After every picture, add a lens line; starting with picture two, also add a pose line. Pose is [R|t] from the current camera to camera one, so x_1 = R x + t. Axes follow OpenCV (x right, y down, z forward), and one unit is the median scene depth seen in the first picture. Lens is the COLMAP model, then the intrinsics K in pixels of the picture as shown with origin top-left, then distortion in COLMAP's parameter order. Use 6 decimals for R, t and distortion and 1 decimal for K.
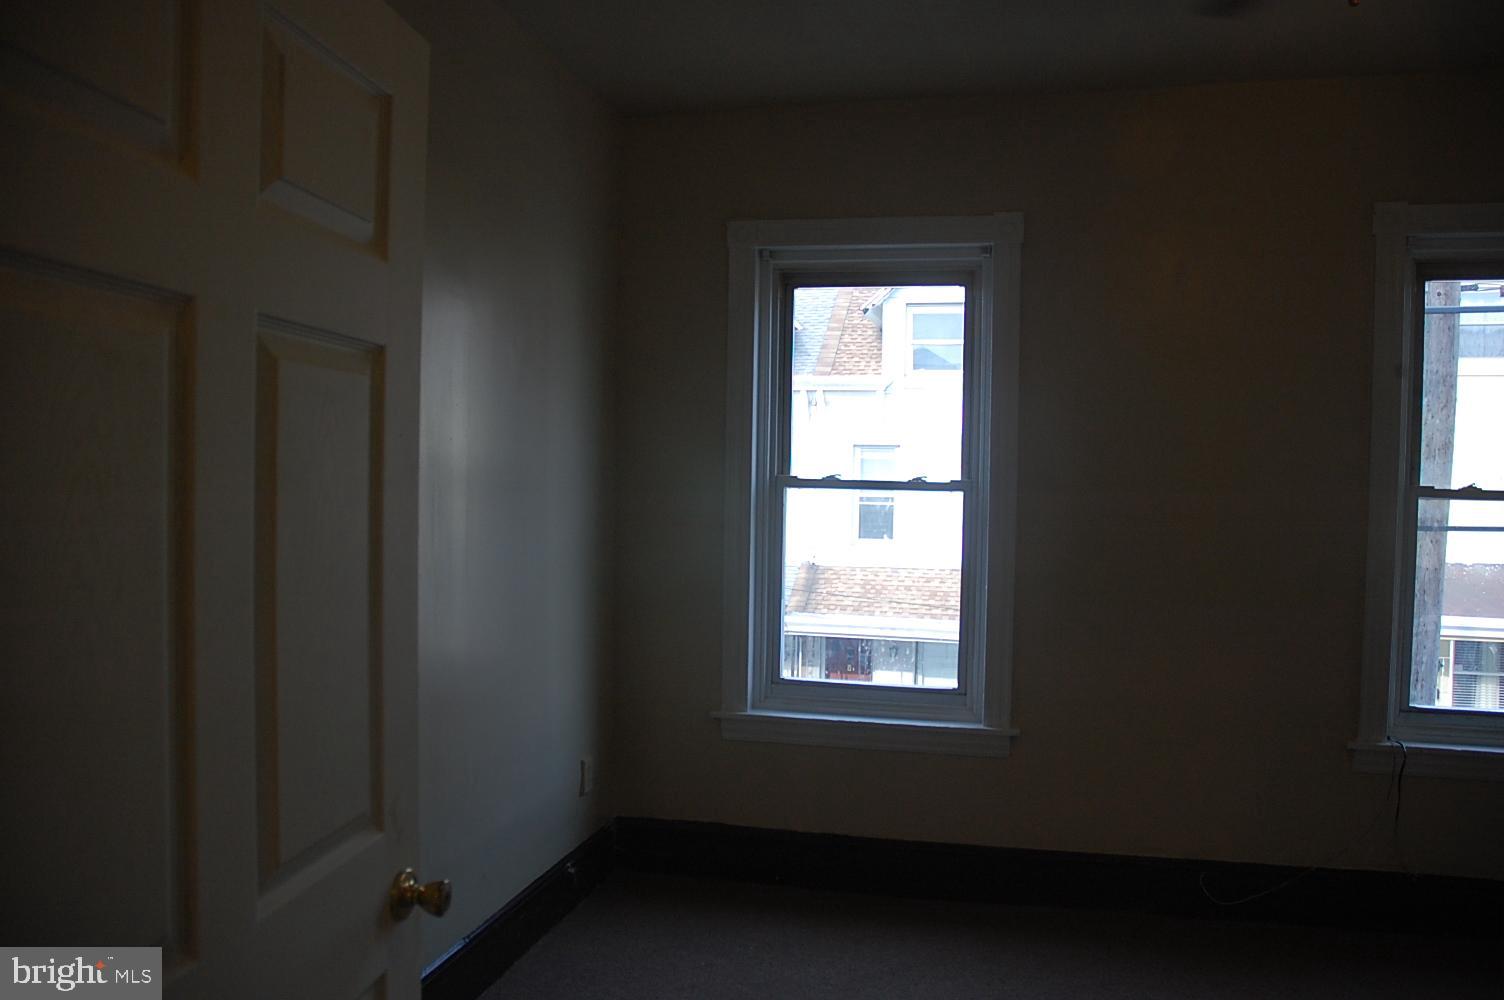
lens RADIAL K [[1159.7, 0, 751.1], [0, 1159.7, 502.5], [0, 0, 1]] dist [-0.173482, 0.160135]
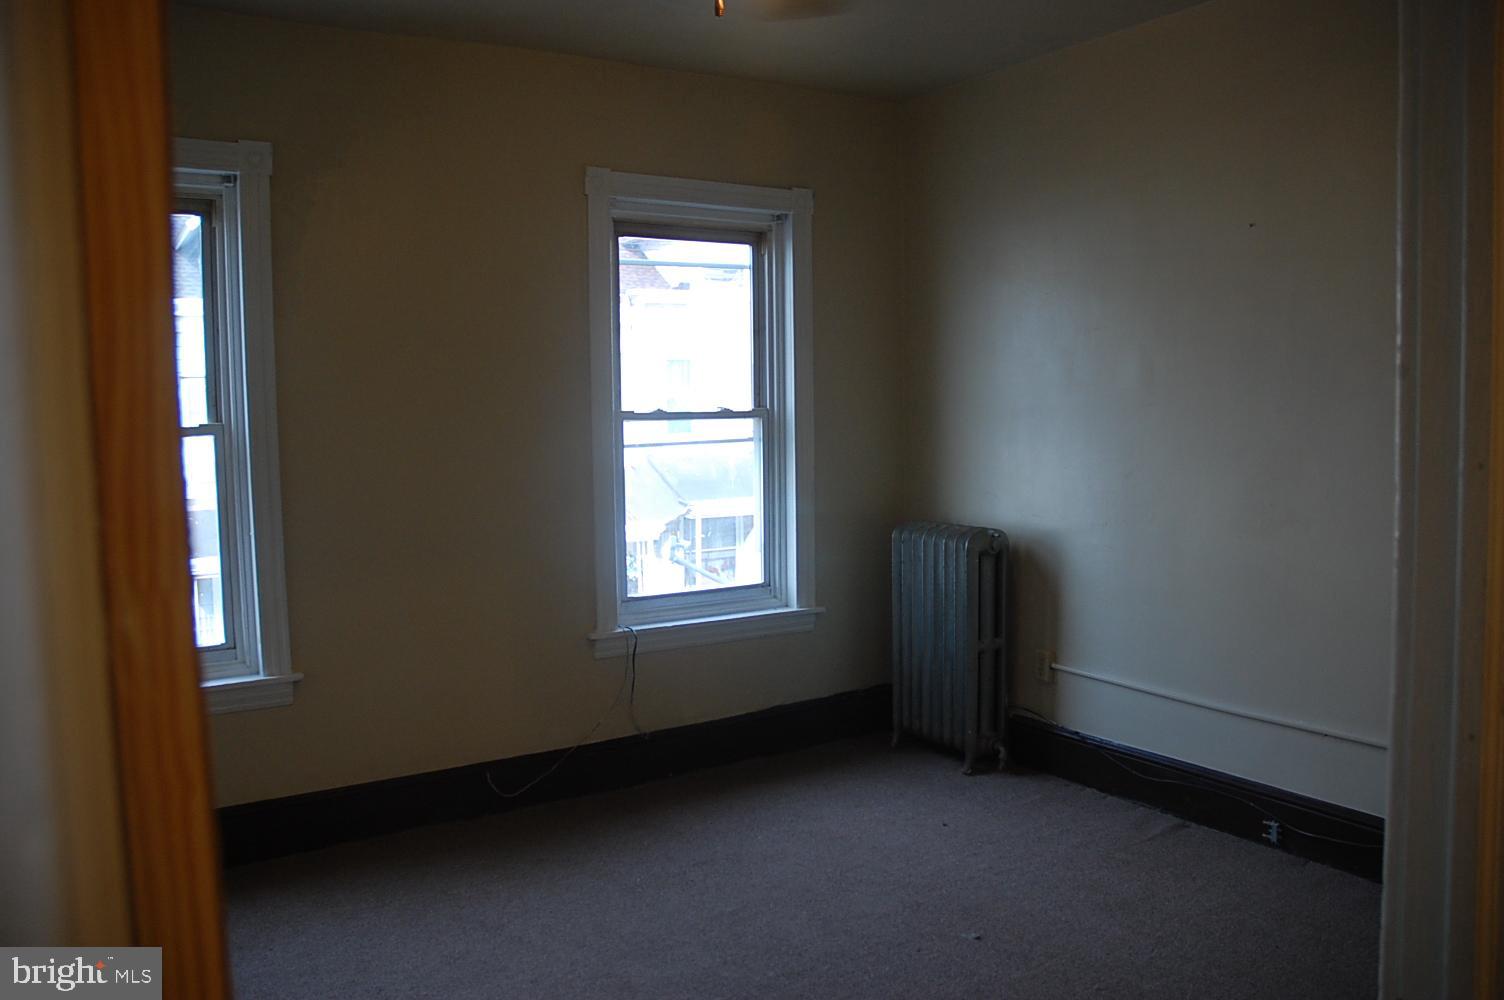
lens RADIAL K [[1159.7, 0, 751.1], [0, 1159.7, 502.5], [0, 0, 1]] dist [-0.173482, 0.160135]
pose [[0.695053, -0.086885, 0.713689, -0.192411], [0.047274, 0.996046, 0.075221, -0.003794], [-0.717403, -0.018543, 0.696412, 0.046625]]
